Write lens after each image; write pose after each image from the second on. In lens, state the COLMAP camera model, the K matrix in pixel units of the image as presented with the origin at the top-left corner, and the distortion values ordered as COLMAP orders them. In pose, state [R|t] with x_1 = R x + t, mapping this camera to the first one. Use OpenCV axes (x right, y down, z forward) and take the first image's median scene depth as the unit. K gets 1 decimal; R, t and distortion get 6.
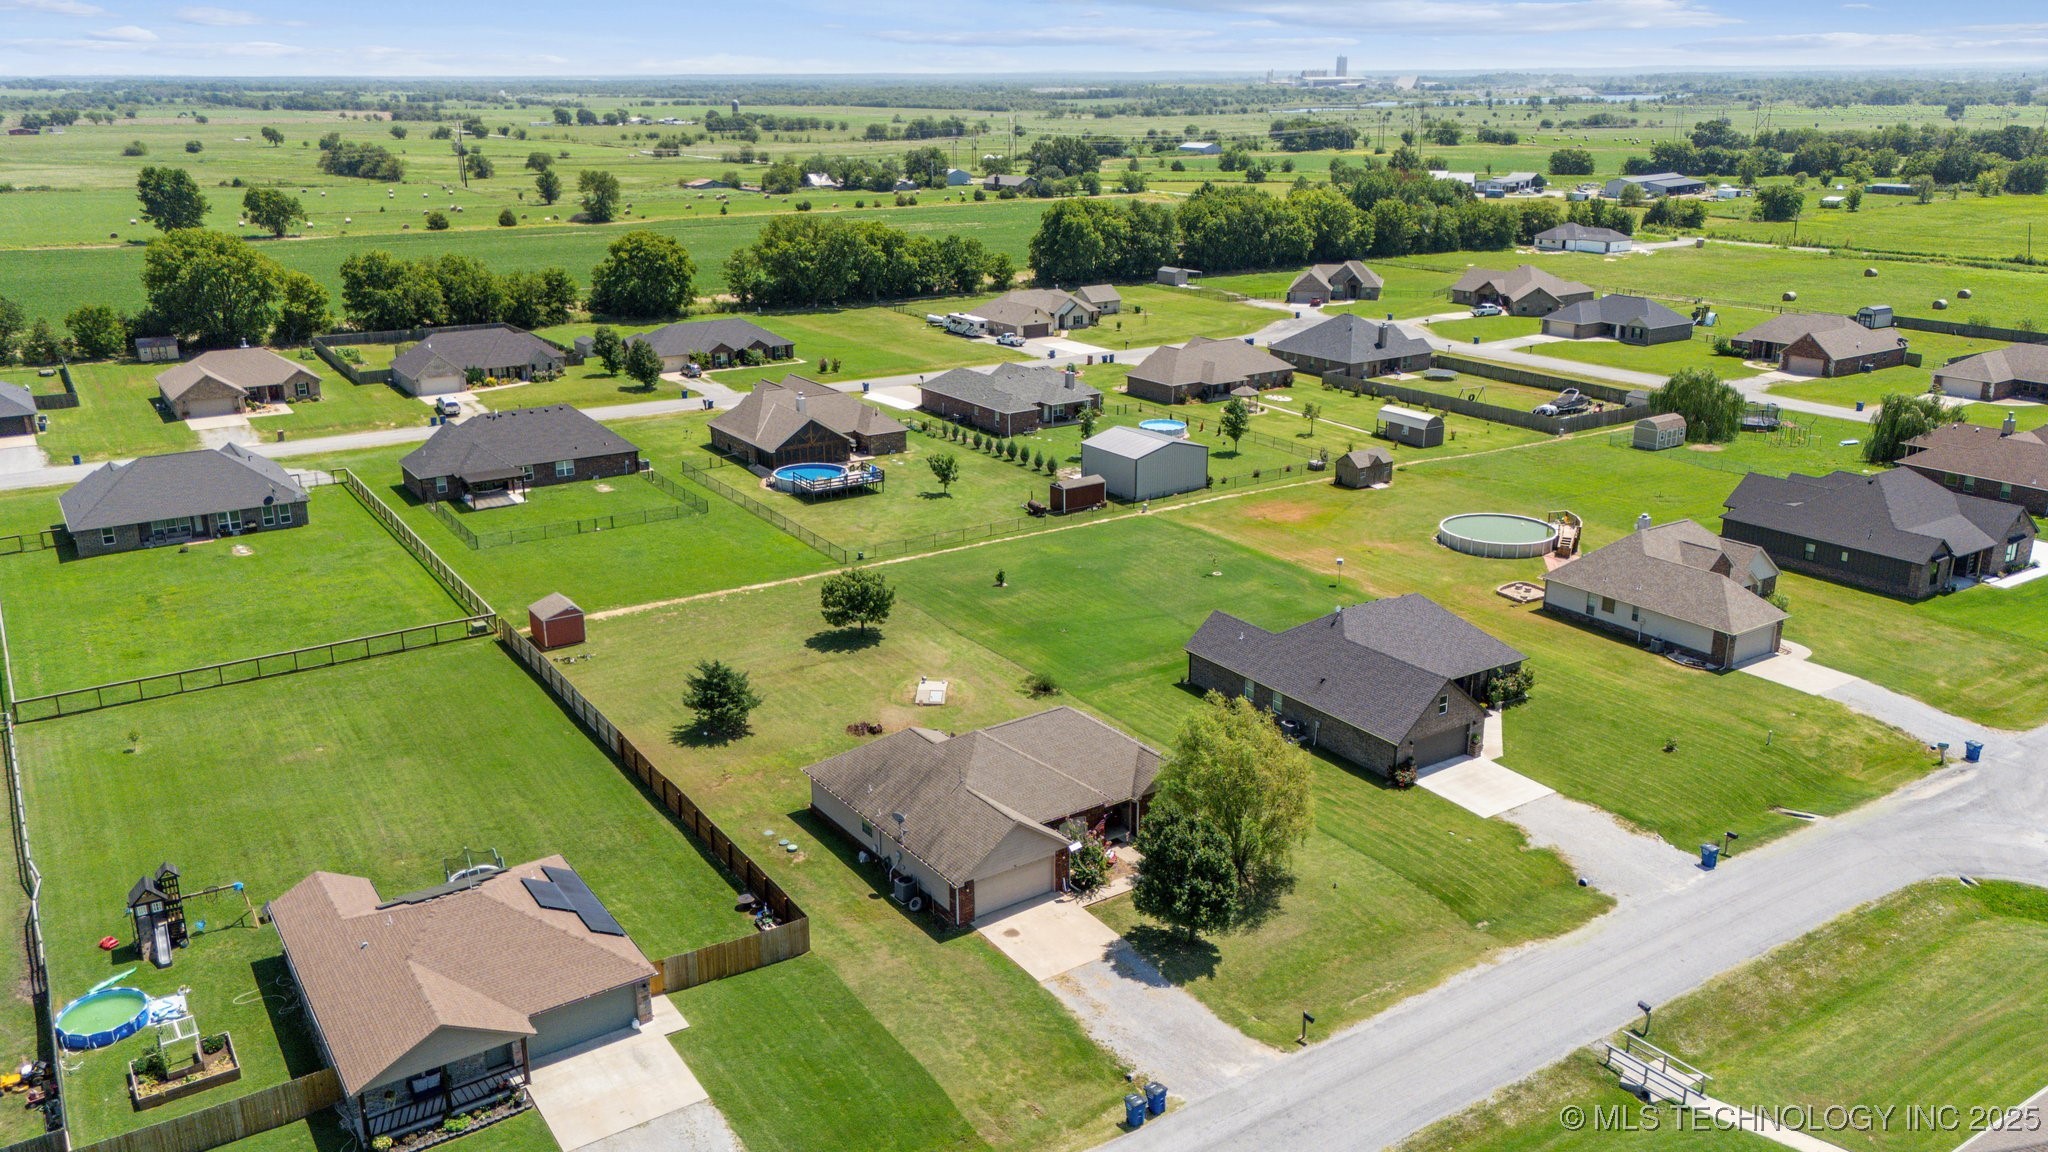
lens RADIAL K [[1547.4, 0, 1024.0], [0, 1547.4, 576.0], [0, 0, 1]] dist [0.149145, -0.307158]
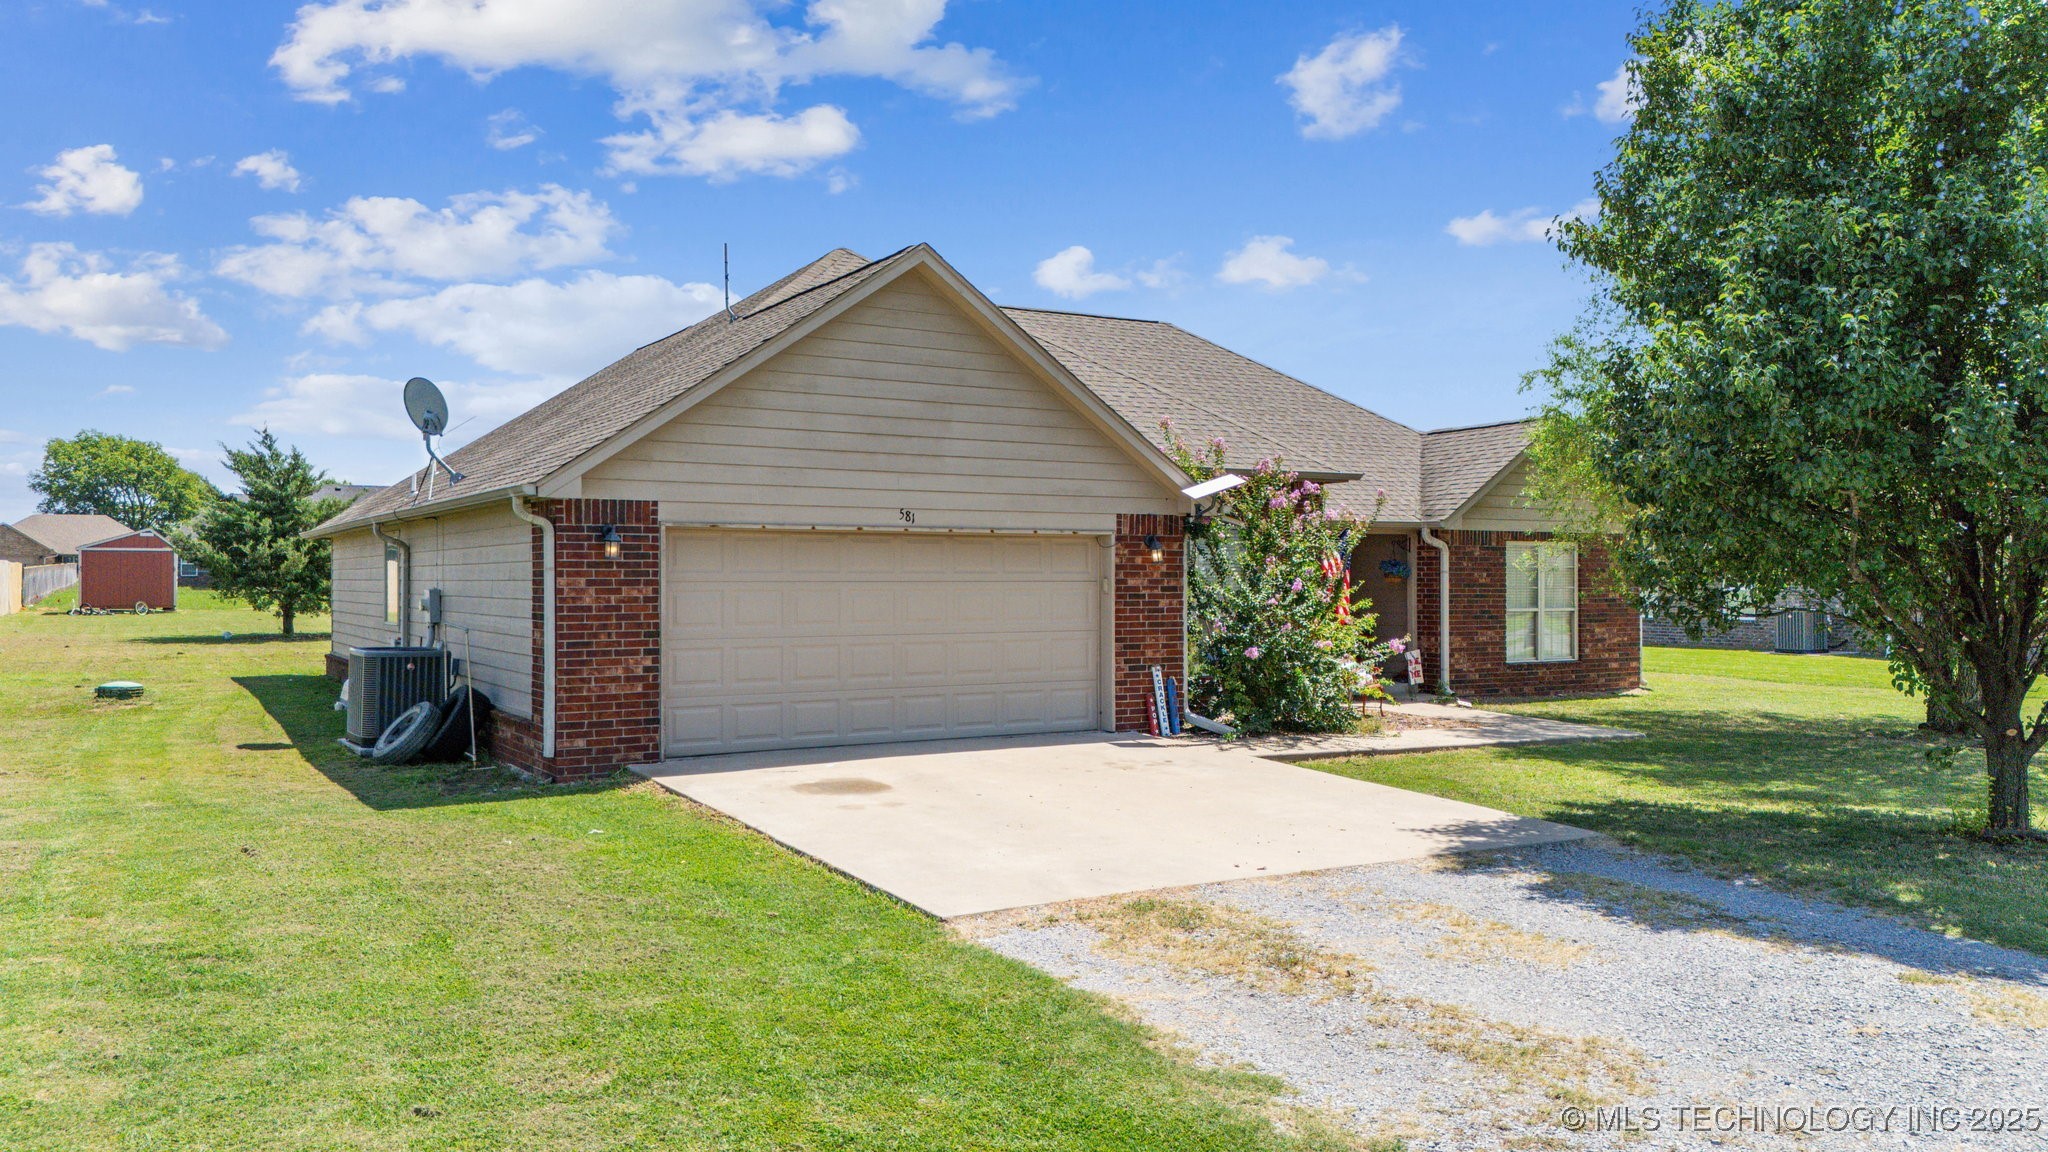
lens RADIAL K [[1525.0, 0, 1020.5], [0, 1525.0, 550.0], [0, 0, 1]] dist [0.037762, -0.000368]
pose [[0.997617, 0.003492, -0.068905, 0.019691], [-0.025314, 0.947589, -0.318486, 0.229954], [0.064181, 0.319471, 0.945420, 0.751332]]
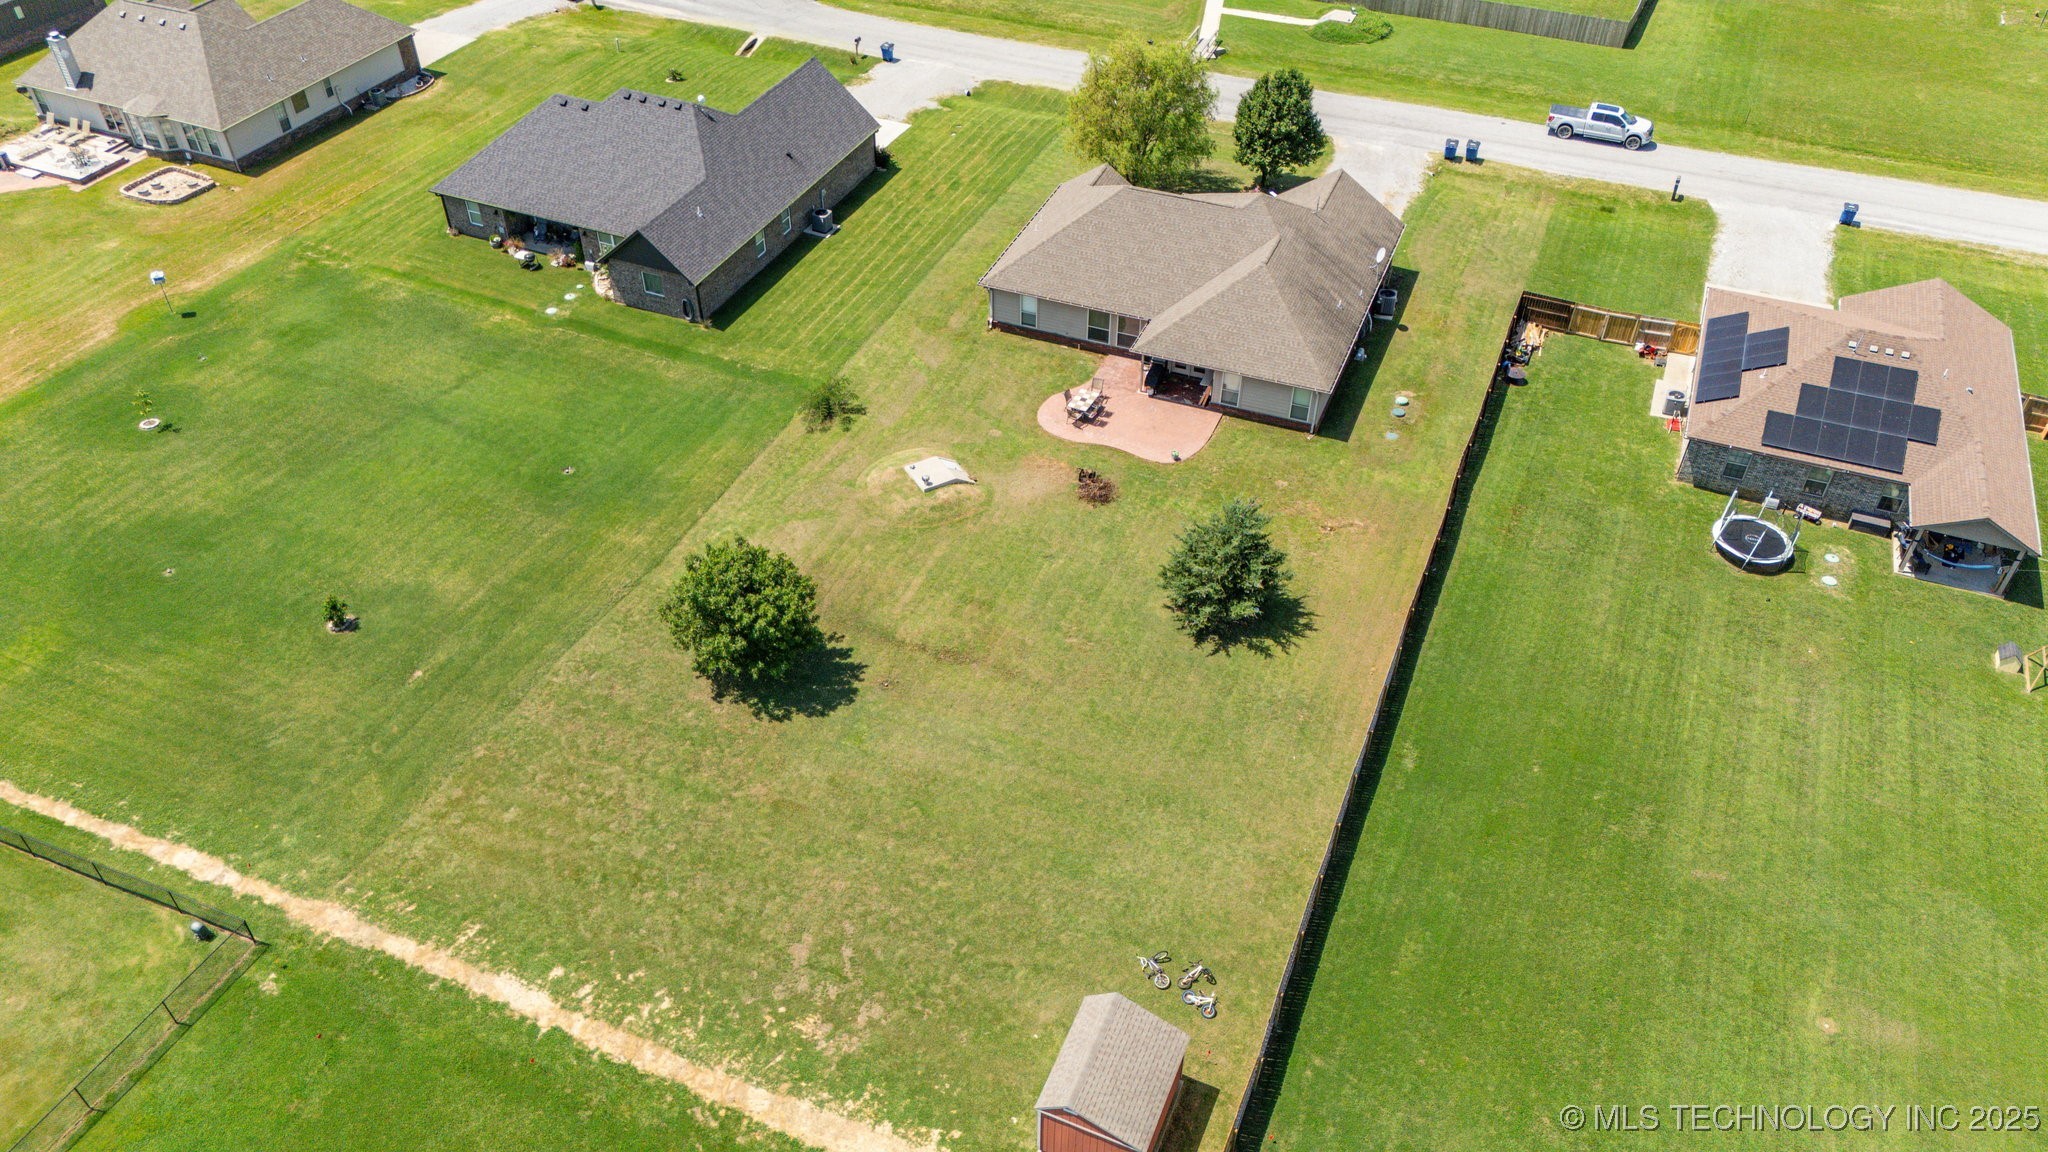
lens RADIAL K [[1514.2, 0, 1024.0], [0, 1514.2, 576.0], [0, 0, 1]] dist [0.066573, -0.051328]
pose [[-0.552569, -0.540368, 0.634563, -0.608964], [0.250928, 0.618172, 0.744915, -0.434584], [-0.794797, 0.570846, -0.205989, 1.378769]]
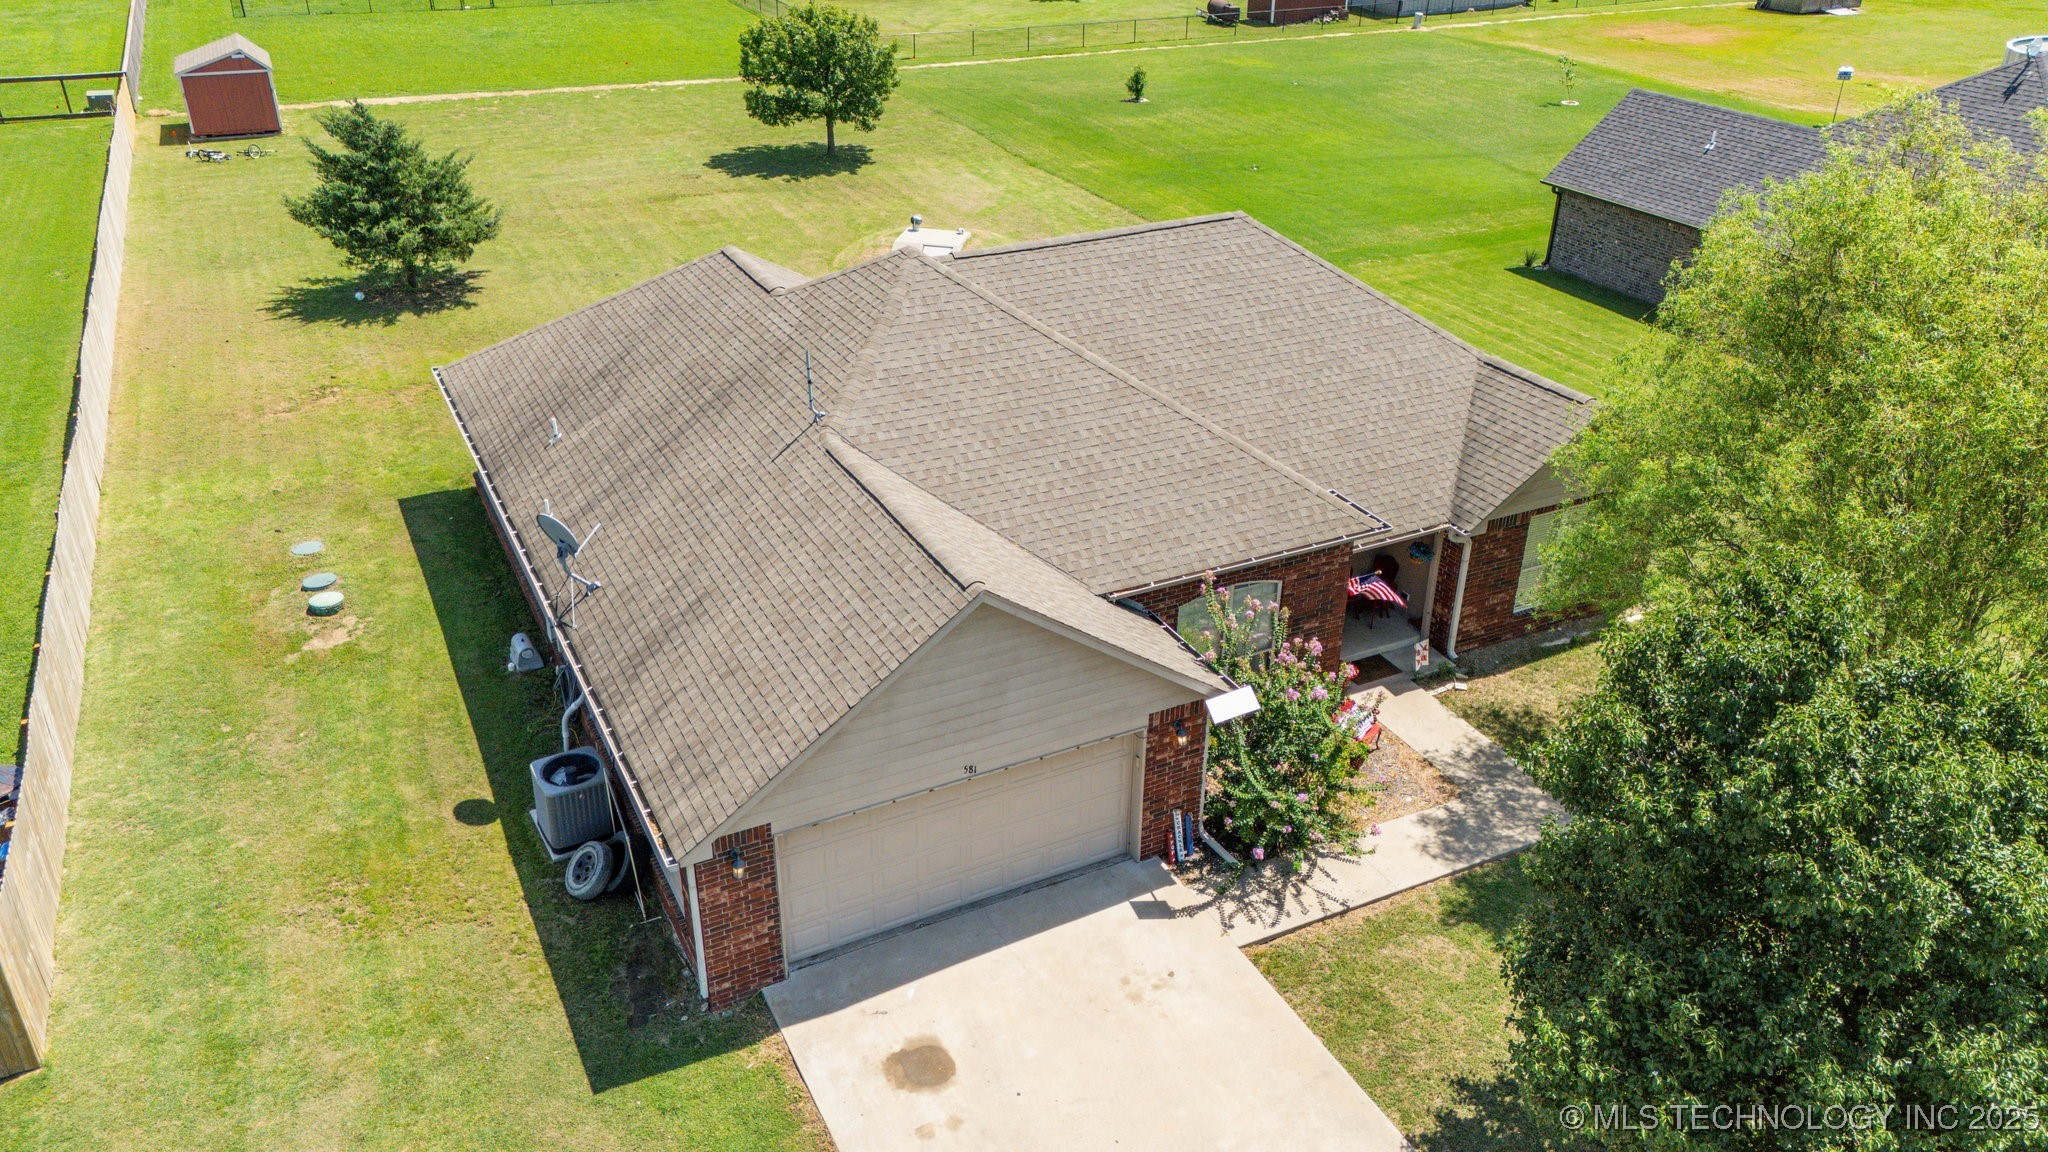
lens RADIAL K [[1525.0, 0, 1020.5], [0, 1525.0, 550.0], [0, 0, 1]] dist [0.037762, -0.000368]
pose [[0.990688, 0.074084, -0.114233, 0.023612], [-0.054602, 0.984762, 0.165114, 0.105026], [0.124725, -0.157339, 0.979637, 0.711493]]
